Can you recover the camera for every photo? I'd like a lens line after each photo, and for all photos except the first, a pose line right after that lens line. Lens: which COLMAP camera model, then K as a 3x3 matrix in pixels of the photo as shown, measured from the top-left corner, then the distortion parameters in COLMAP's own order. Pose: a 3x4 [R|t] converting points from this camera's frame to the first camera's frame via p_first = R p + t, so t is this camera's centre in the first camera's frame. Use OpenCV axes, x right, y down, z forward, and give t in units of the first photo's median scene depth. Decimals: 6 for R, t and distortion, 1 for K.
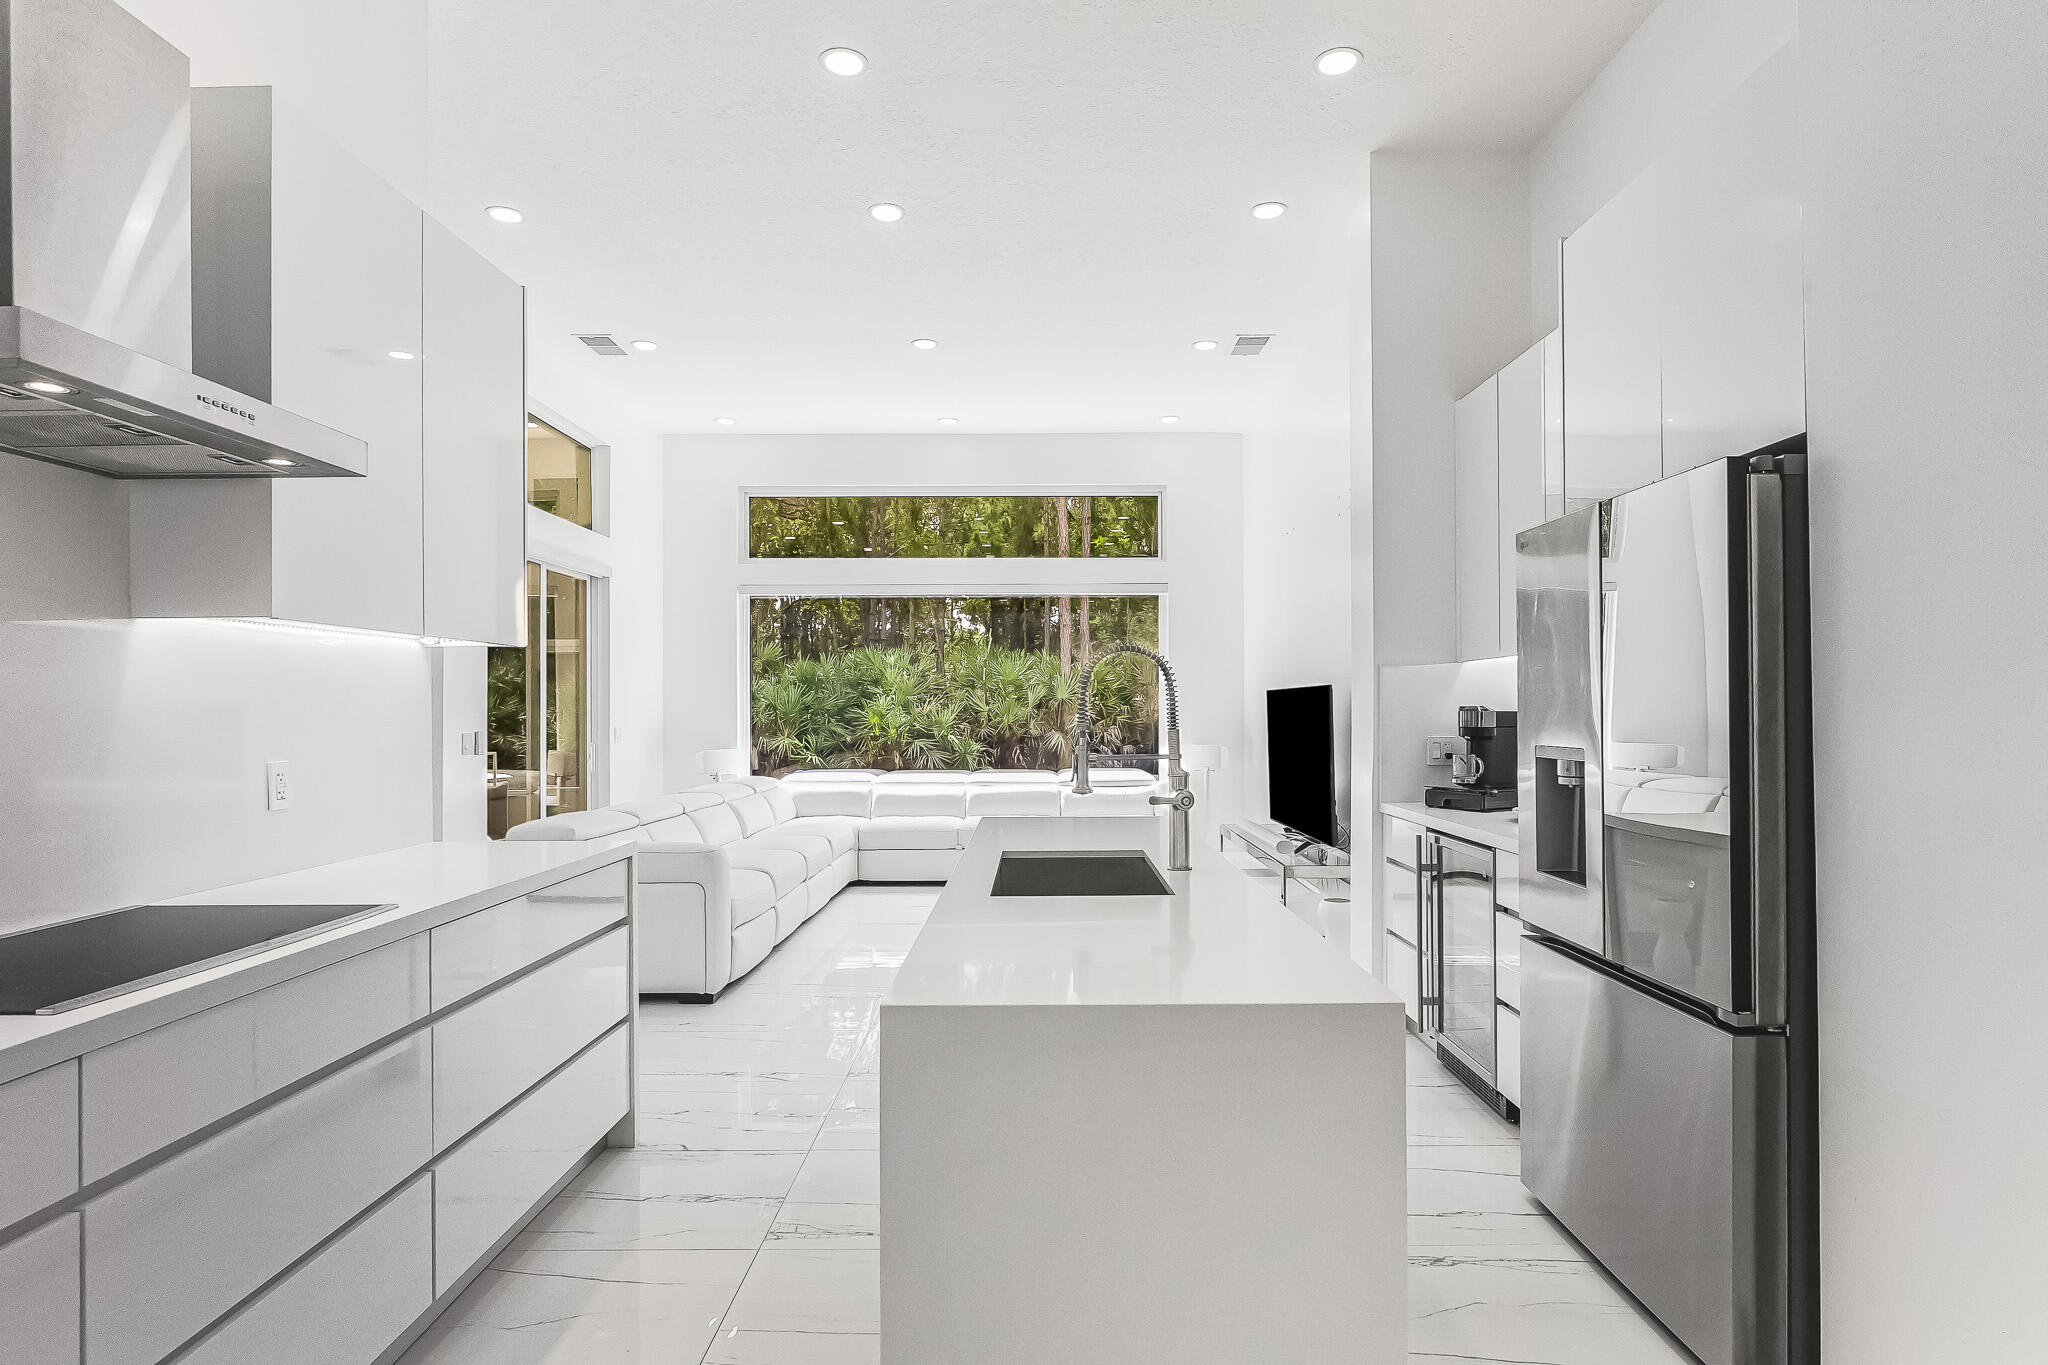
lens RADIAL K [[1091.6, 0, 1043.8], [0, 1091.6, 699.5], [0, 0, 1]] dist [0.001036, -0.000805]
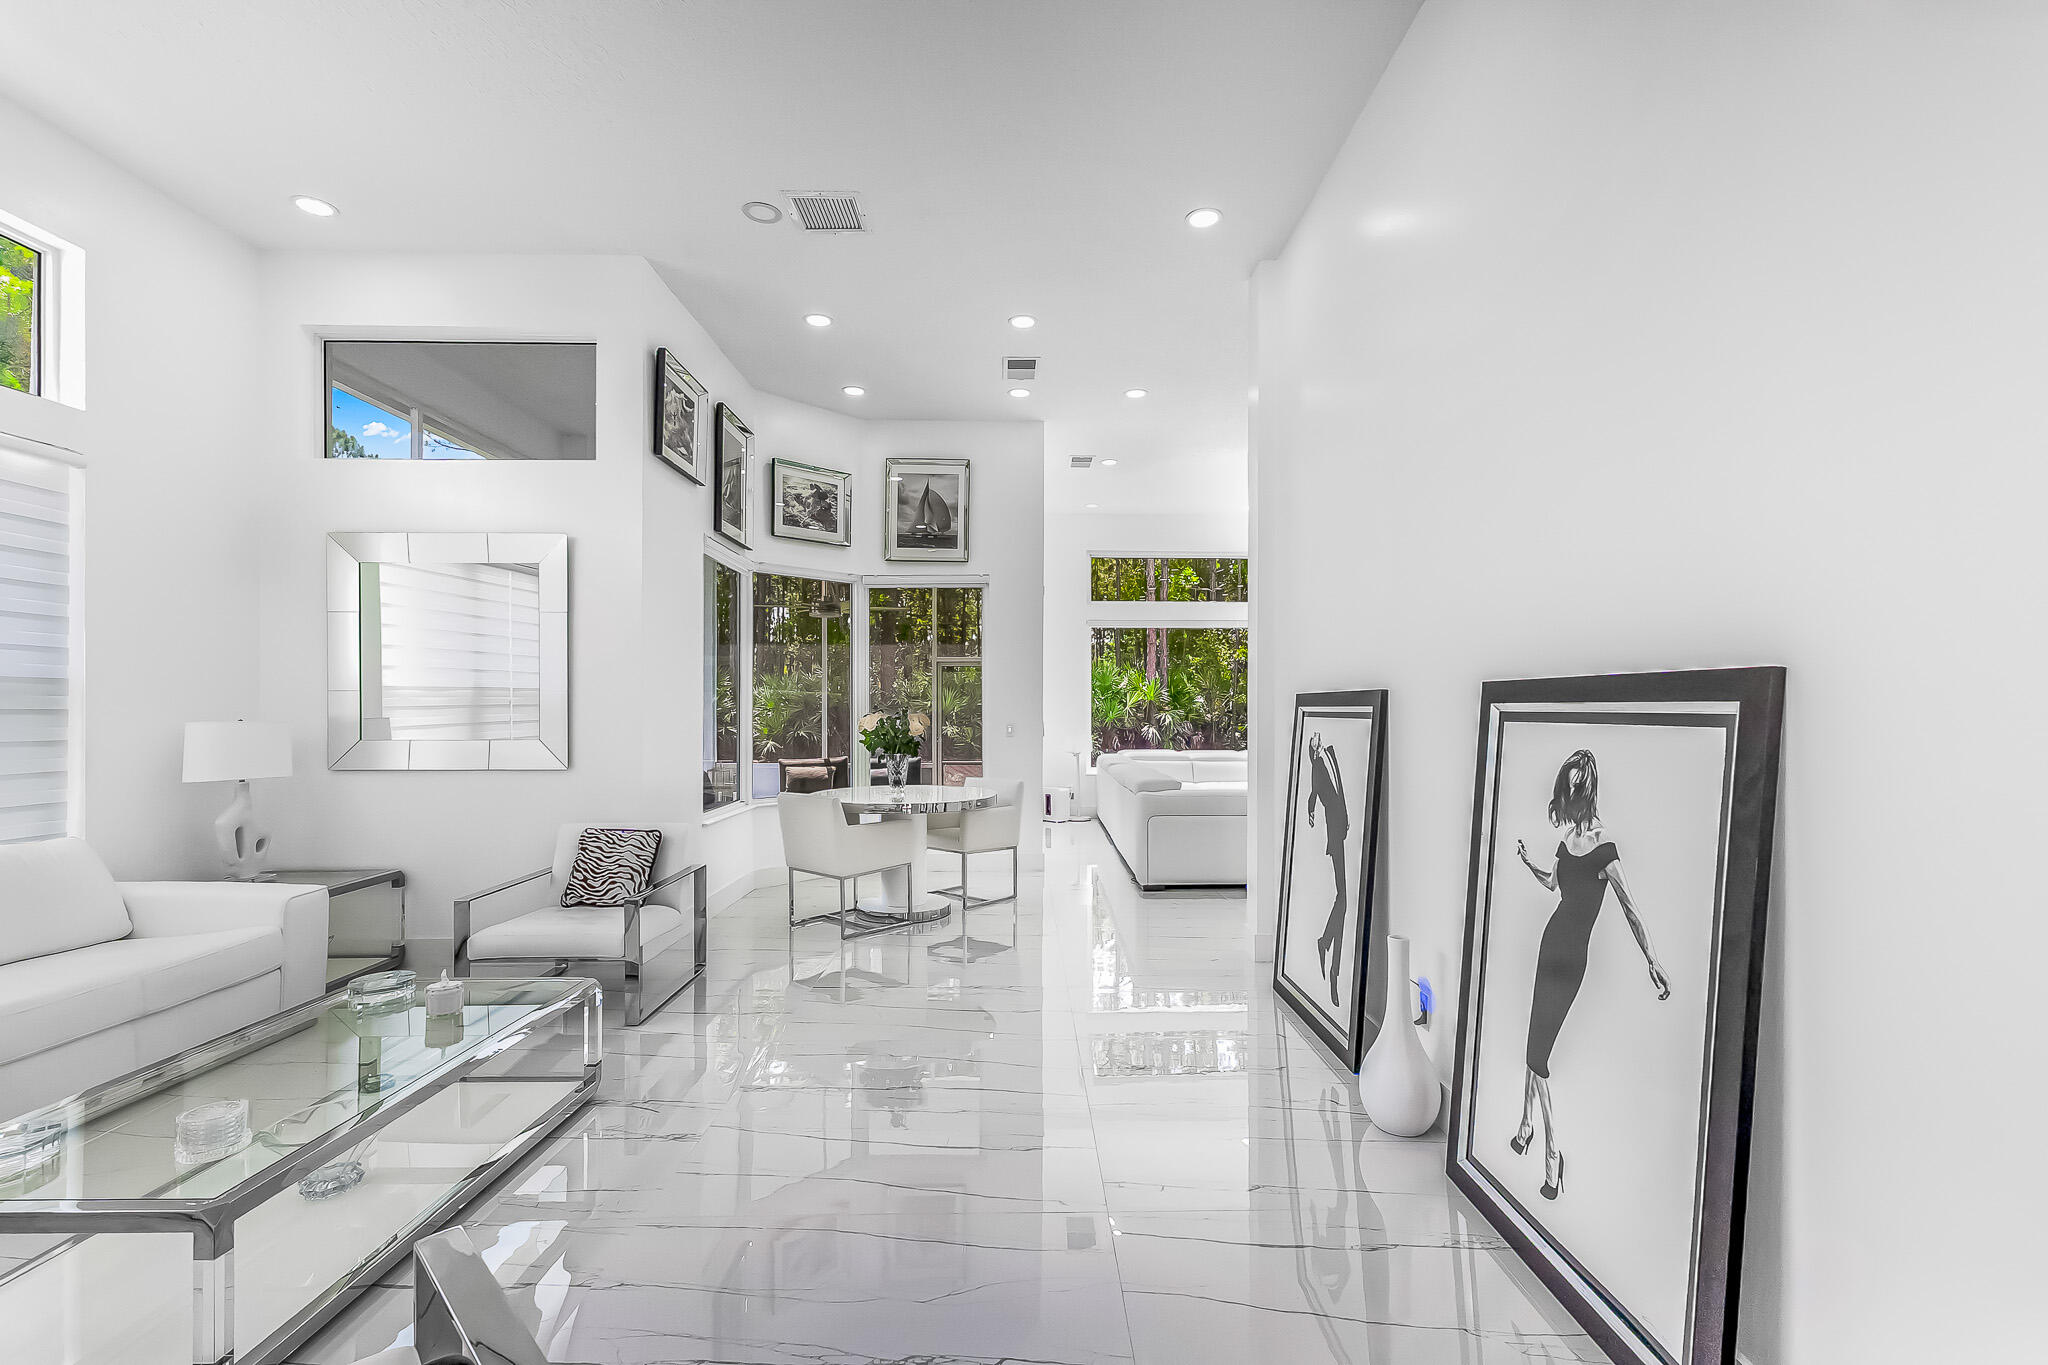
lens RADIAL K [[881.4, 0, 1033.0], [0, 881.4, 695.9], [0, 0, 1]] dist [0.015335, -0.000679]
pose [[0.999973, 0.006155, 0.003997, -0.141662], [-0.006138, 0.999972, -0.004322, -0.000034], [-0.004023, 0.004297, 0.999983, -0.059118]]
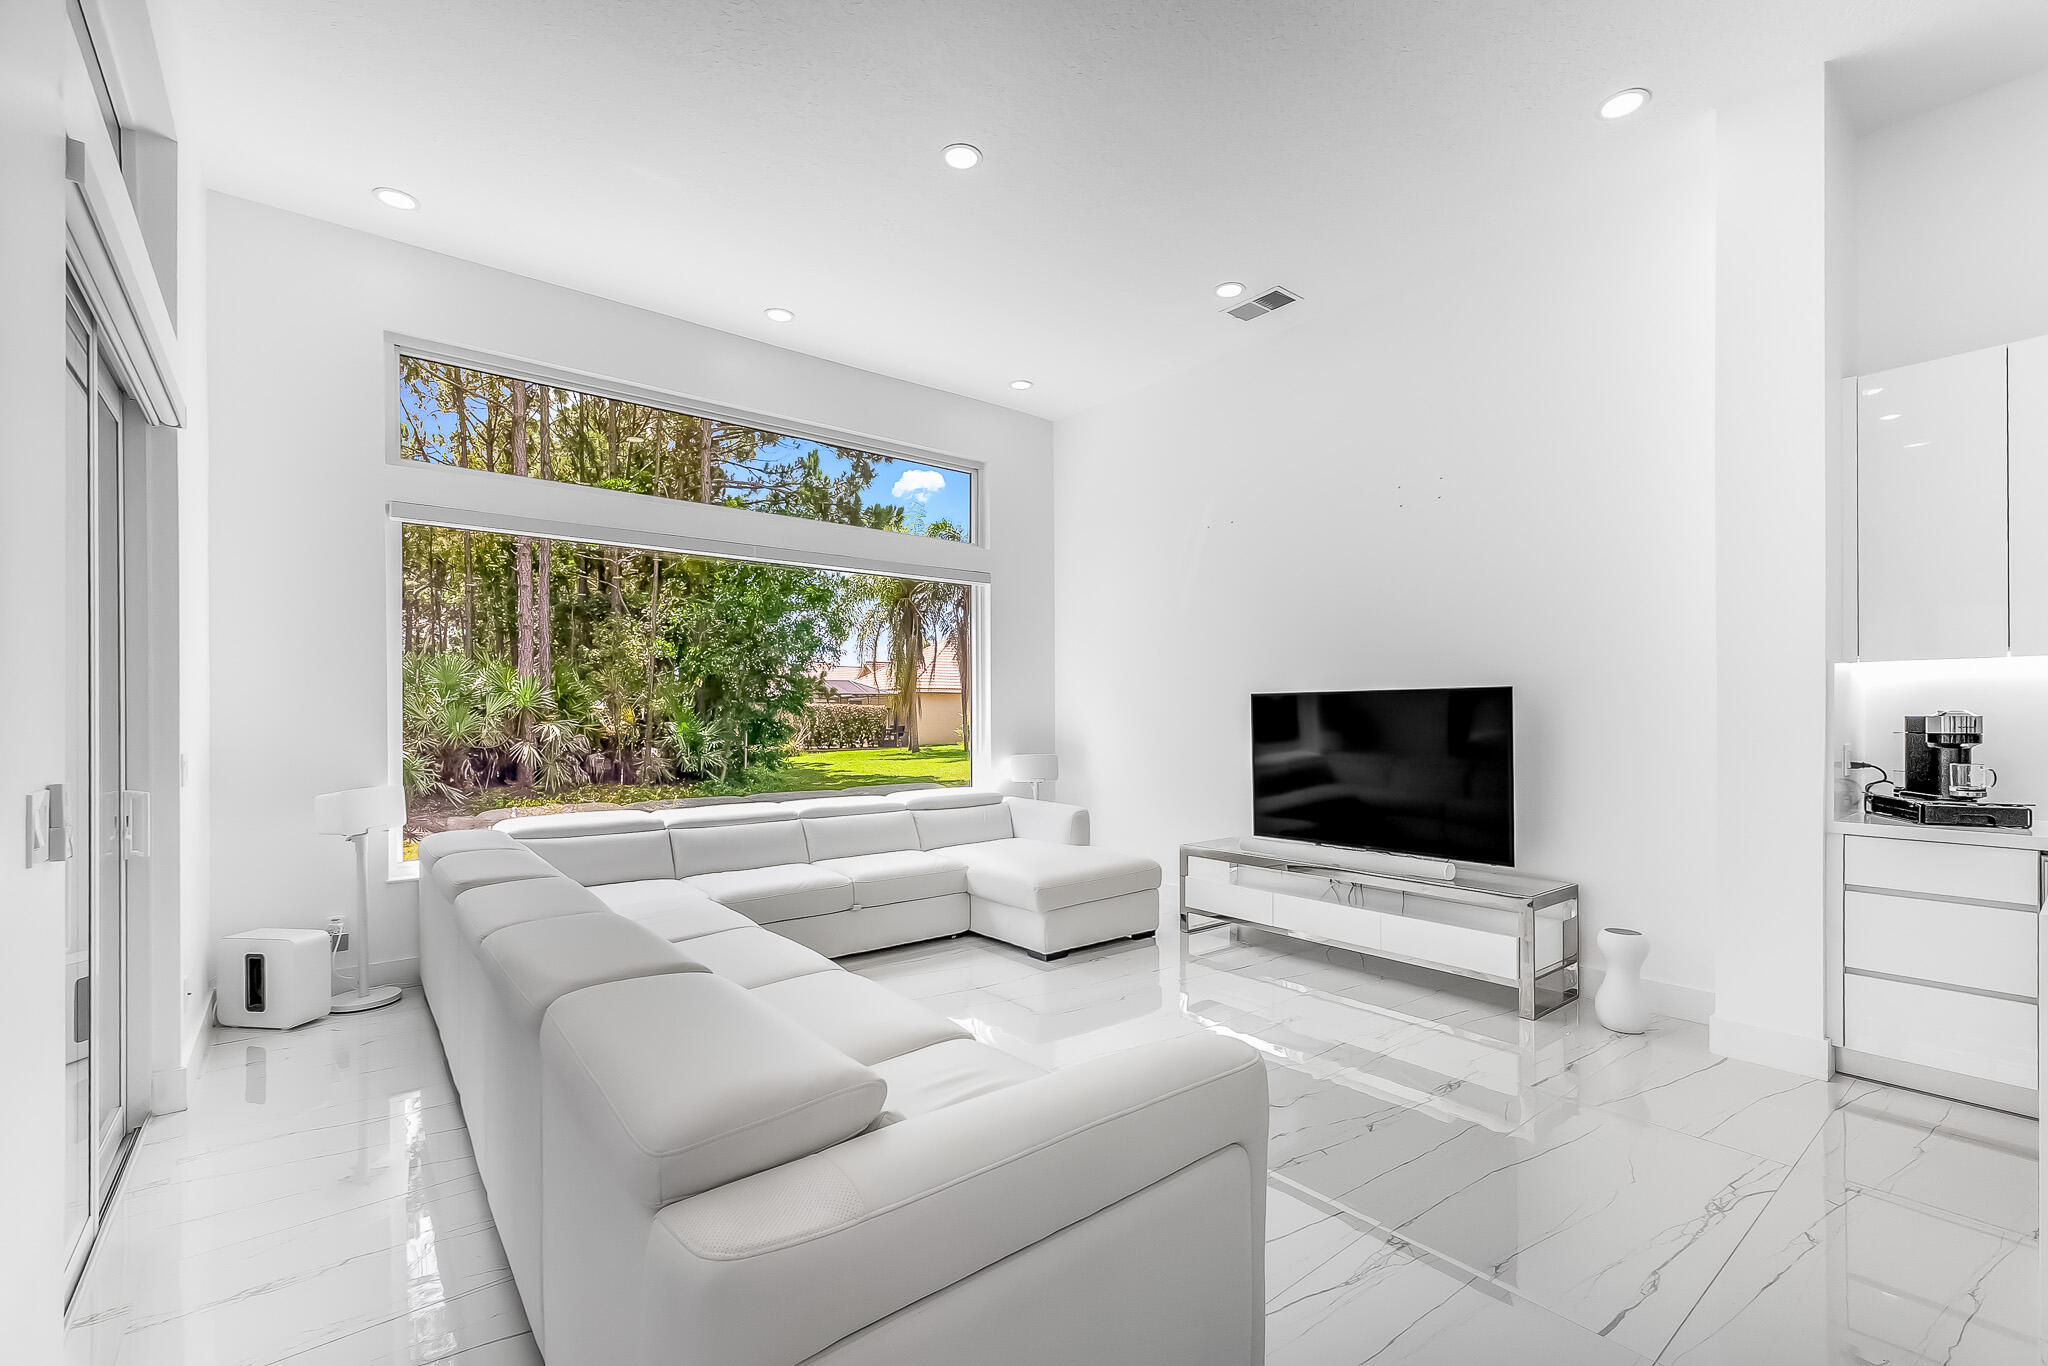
lens RADIAL K [[881.4, 0, 1041.9], [0, 881.4, 719.2], [0, 0, 1]] dist [0.015335, -0.000679]
pose [[0.779678, -0.001436, 0.626179, -0.121626], [-0.005236, 0.999947, 0.008813, 0.002021], [-0.626158, -0.010150, 0.779630, 0.166550]]
